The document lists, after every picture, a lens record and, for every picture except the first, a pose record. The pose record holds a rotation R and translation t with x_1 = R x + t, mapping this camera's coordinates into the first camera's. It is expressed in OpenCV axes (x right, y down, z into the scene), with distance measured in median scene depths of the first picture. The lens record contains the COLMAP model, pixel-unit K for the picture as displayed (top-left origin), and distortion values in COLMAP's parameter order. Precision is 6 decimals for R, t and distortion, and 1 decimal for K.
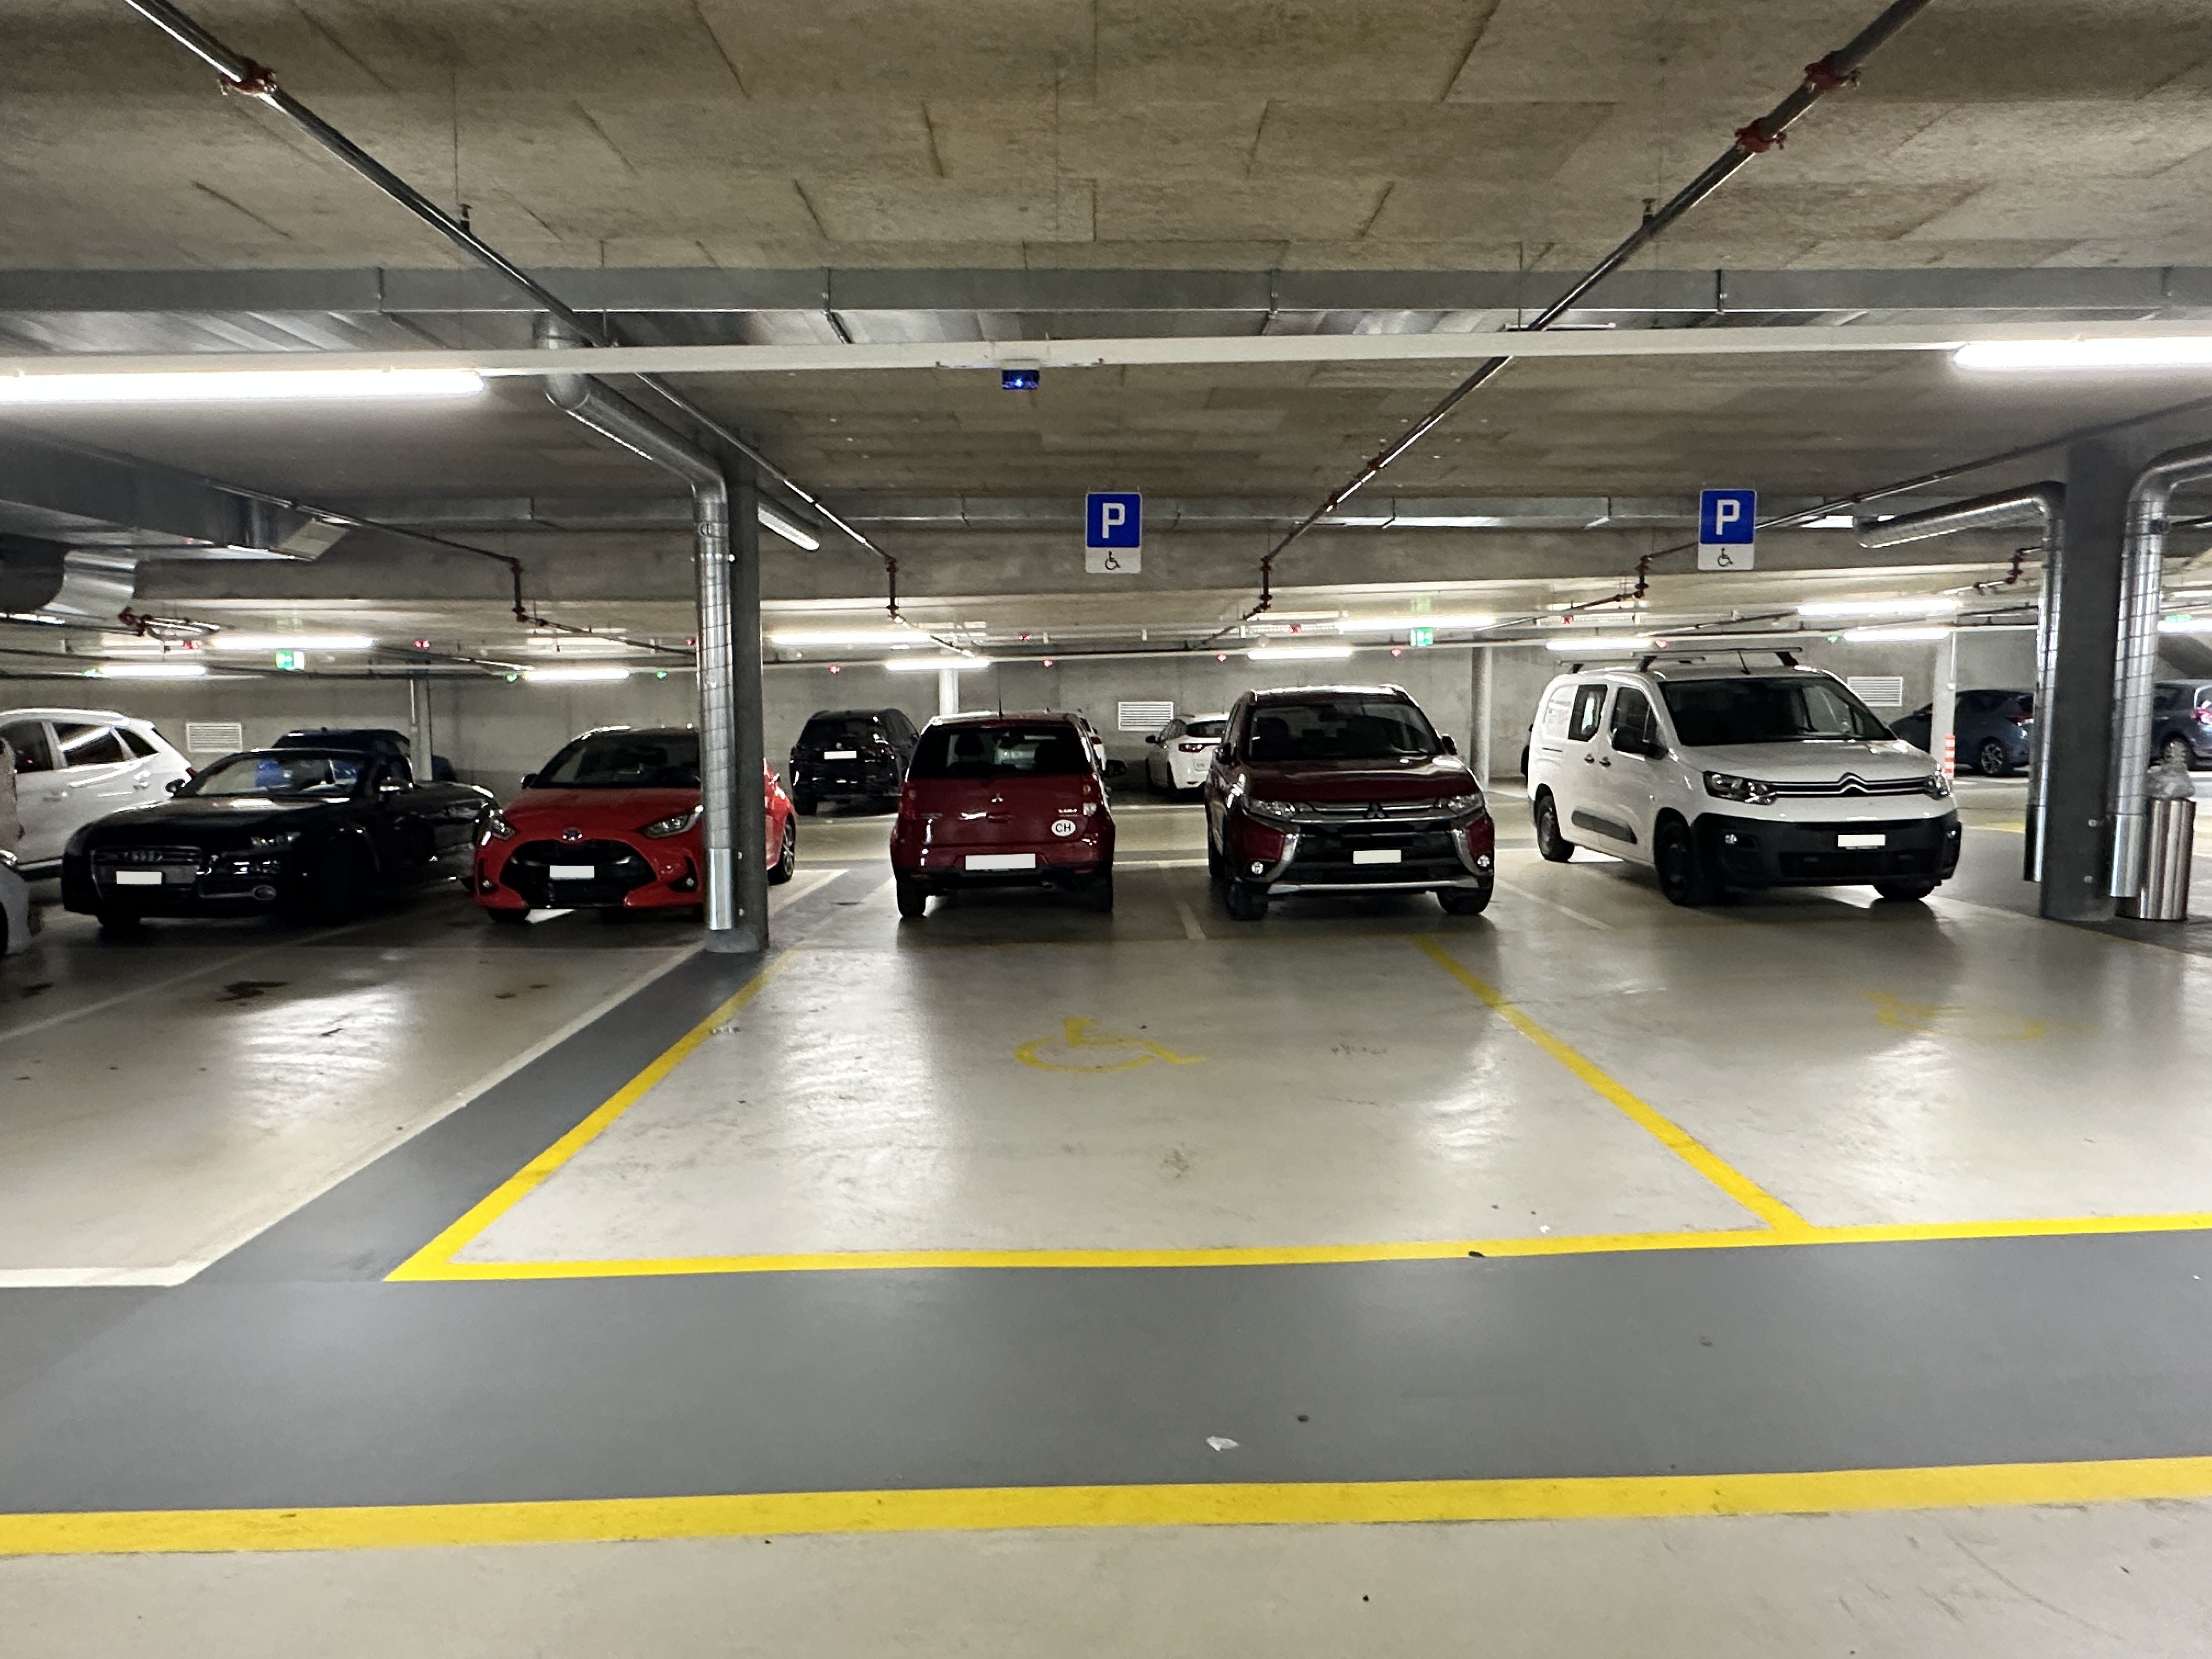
lens RADIAL K [[1363.4, 0, 1109.3], [0, 1363.4, 842.8], [0, 0, 1]] dist [-0.003370, -0.000213]
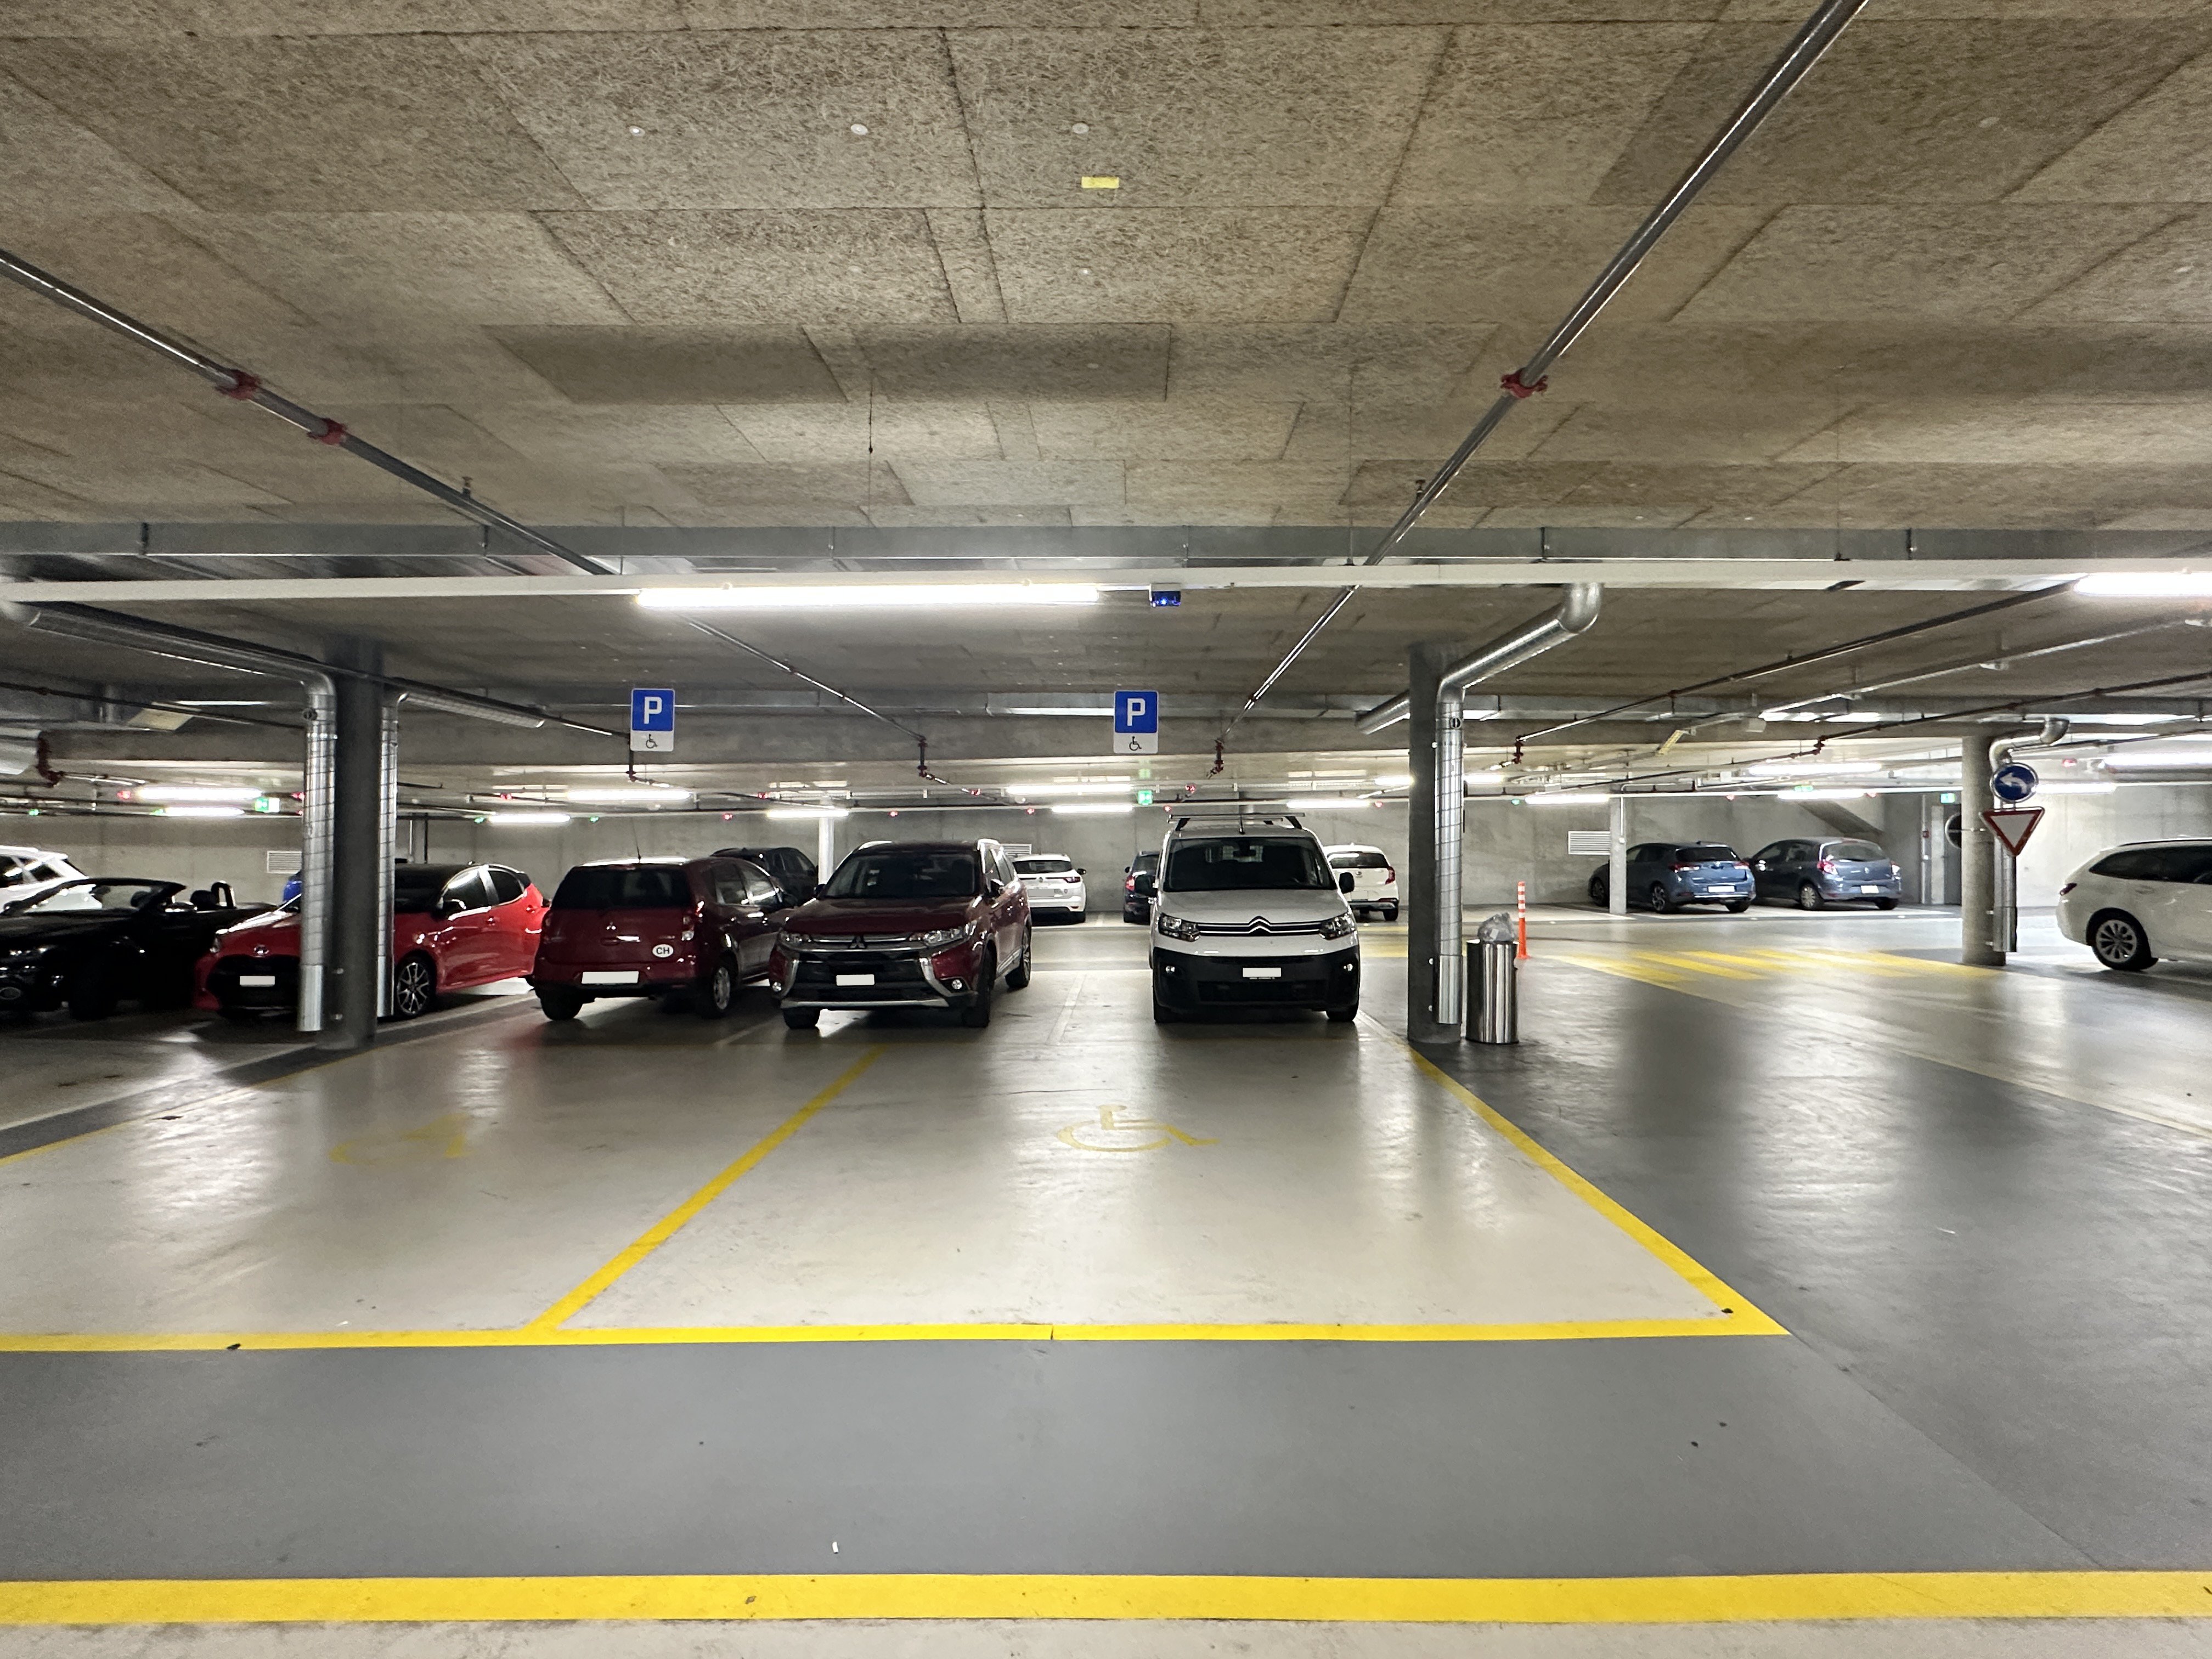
lens RADIAL K [[1073.8, 0, 1107.6], [0, 1073.8, 824.5], [0, 0, 1]] dist [-0.001623, 0.000266]
pose [[0.999626, 0.012145, -0.024522, 0.438874], [-0.014939, 0.992999, -0.117171, -0.018512], [0.022927, 0.117493, 0.992809, 0.025564]]
